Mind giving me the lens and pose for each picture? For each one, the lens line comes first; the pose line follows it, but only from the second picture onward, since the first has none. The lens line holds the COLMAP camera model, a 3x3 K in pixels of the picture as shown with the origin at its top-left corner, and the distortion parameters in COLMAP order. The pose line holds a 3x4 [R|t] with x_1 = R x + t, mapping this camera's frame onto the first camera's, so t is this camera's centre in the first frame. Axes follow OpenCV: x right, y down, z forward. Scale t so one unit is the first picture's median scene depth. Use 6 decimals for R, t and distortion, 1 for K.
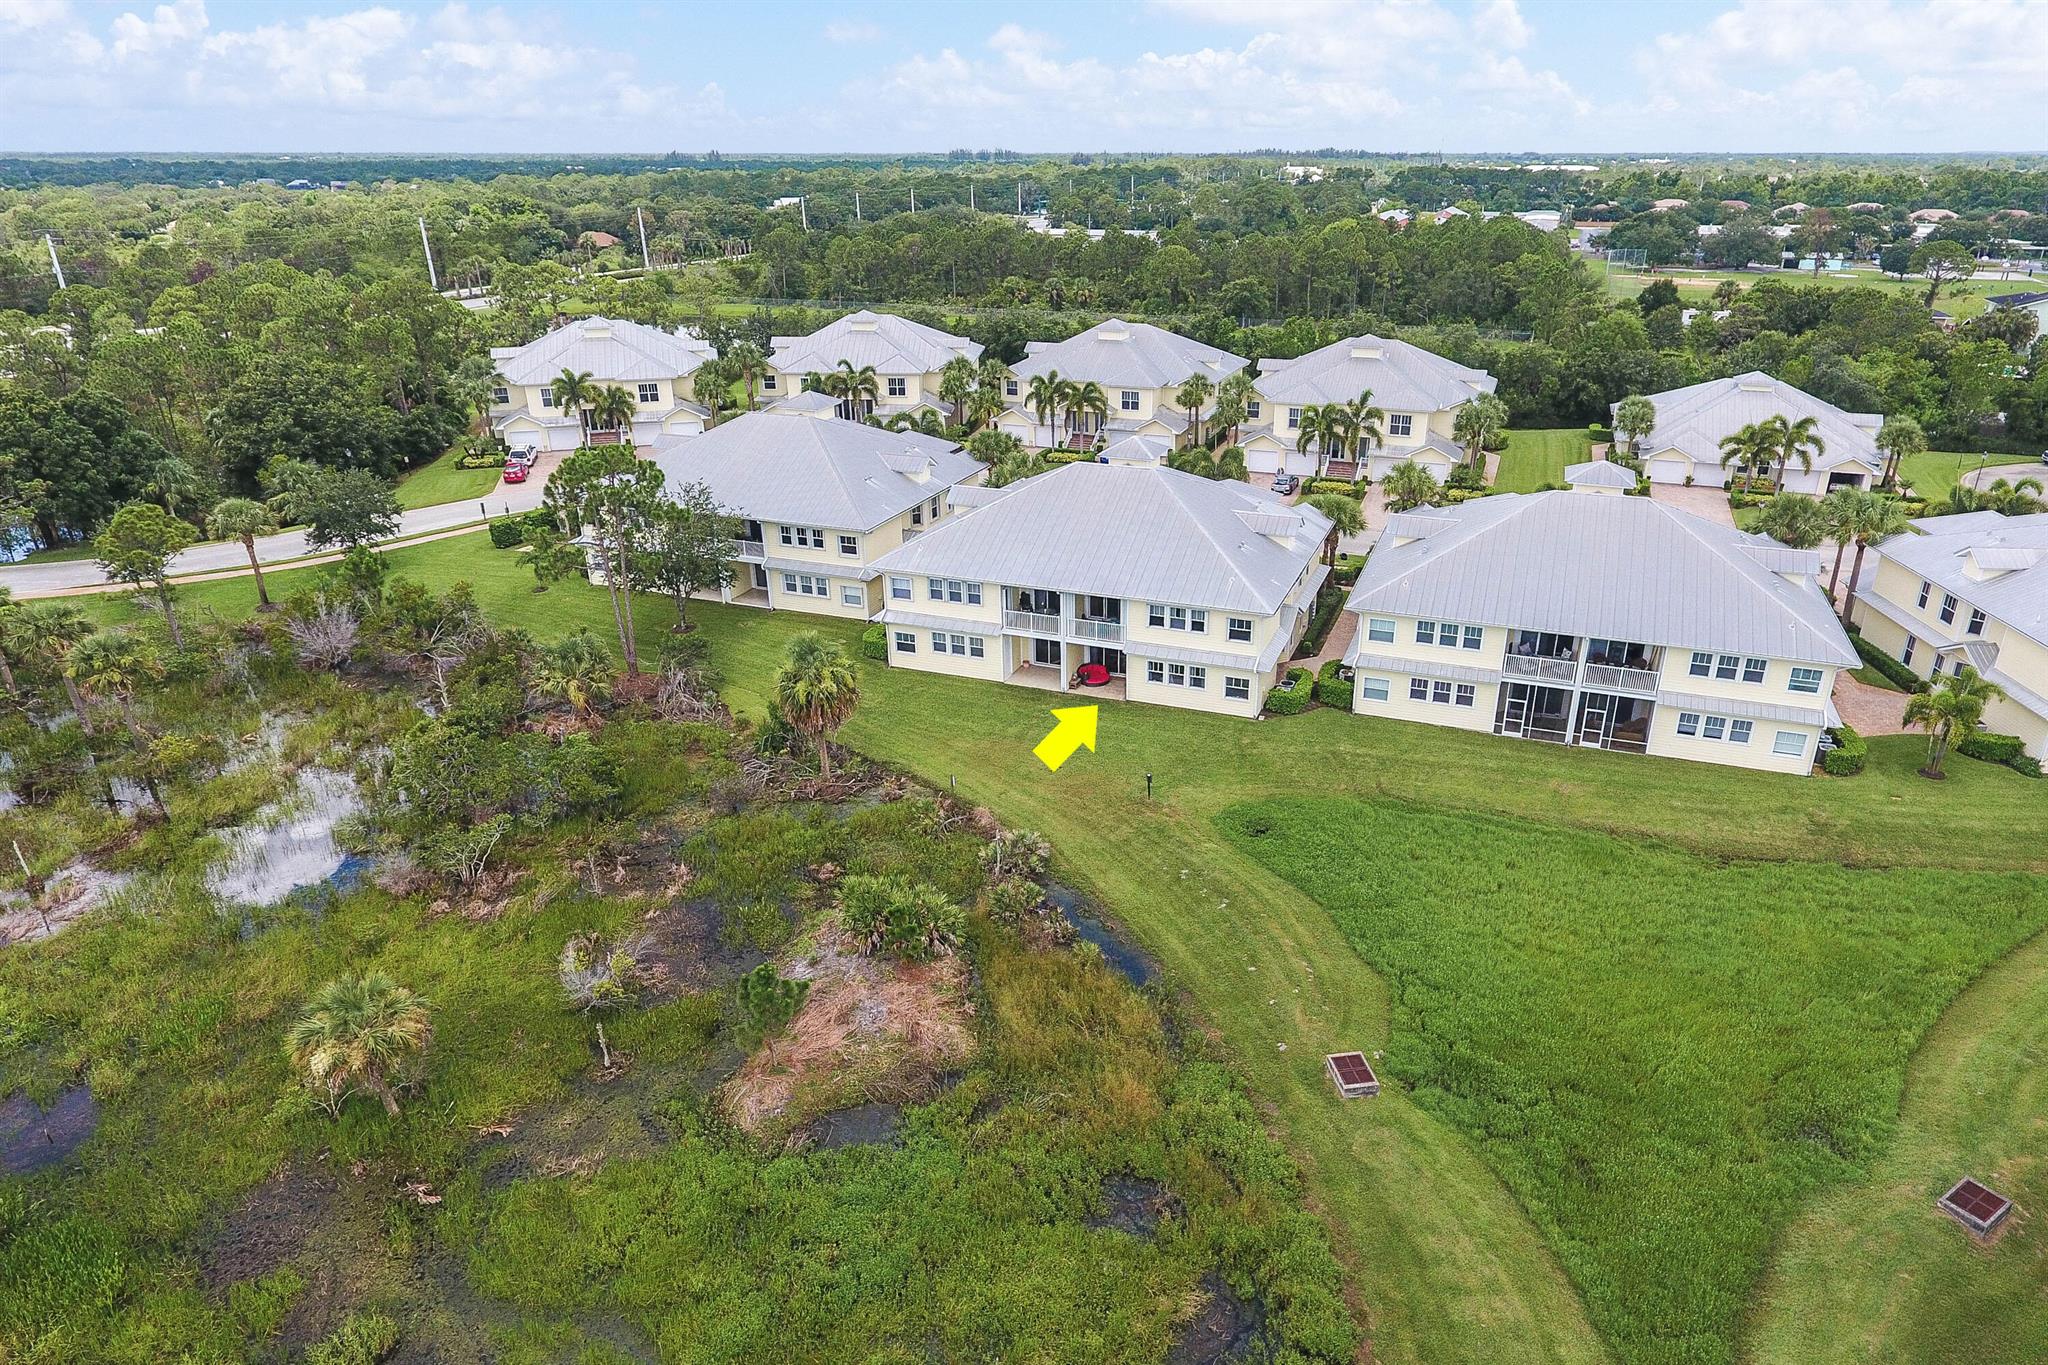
lens RADIAL K [[1225.9, 0, 1038.0], [0, 1225.9, 688.8], [0, 0, 1]] dist [0.002040, 0.000262]
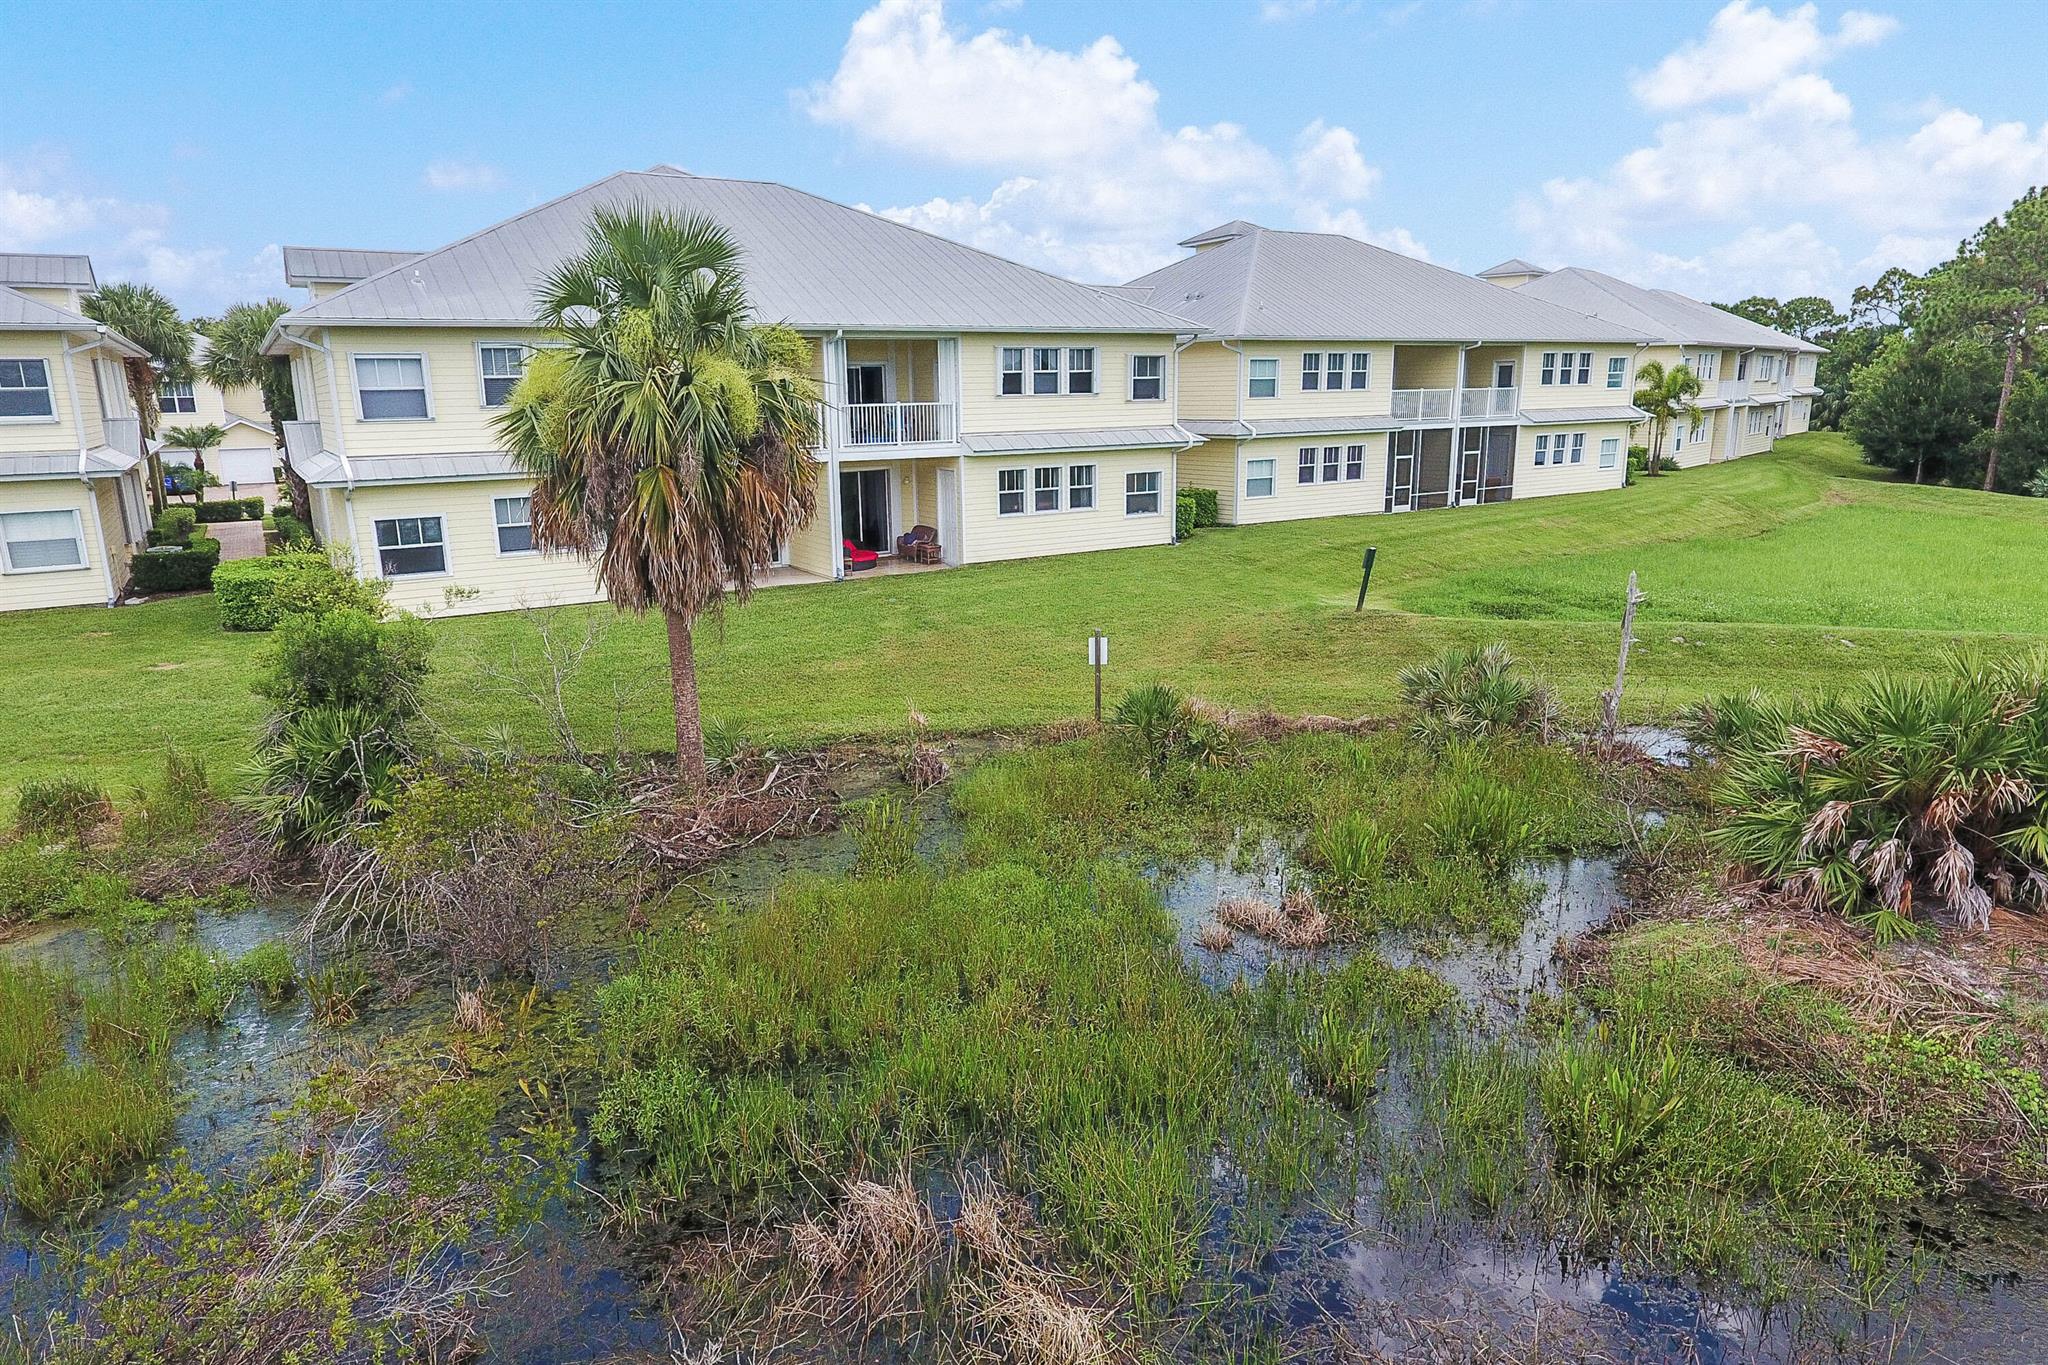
lens RADIAL K [[1225.9, 0, 993.2], [0, 1225.9, 673.8], [0, 0, 1]] dist [0.002040, 0.000262]
pose [[0.619506, -0.179969, 0.764084, -0.325938], [0.328024, 0.943658, -0.043692, 0.080641], [-0.713171, 0.277705, 0.643636, 0.731576]]
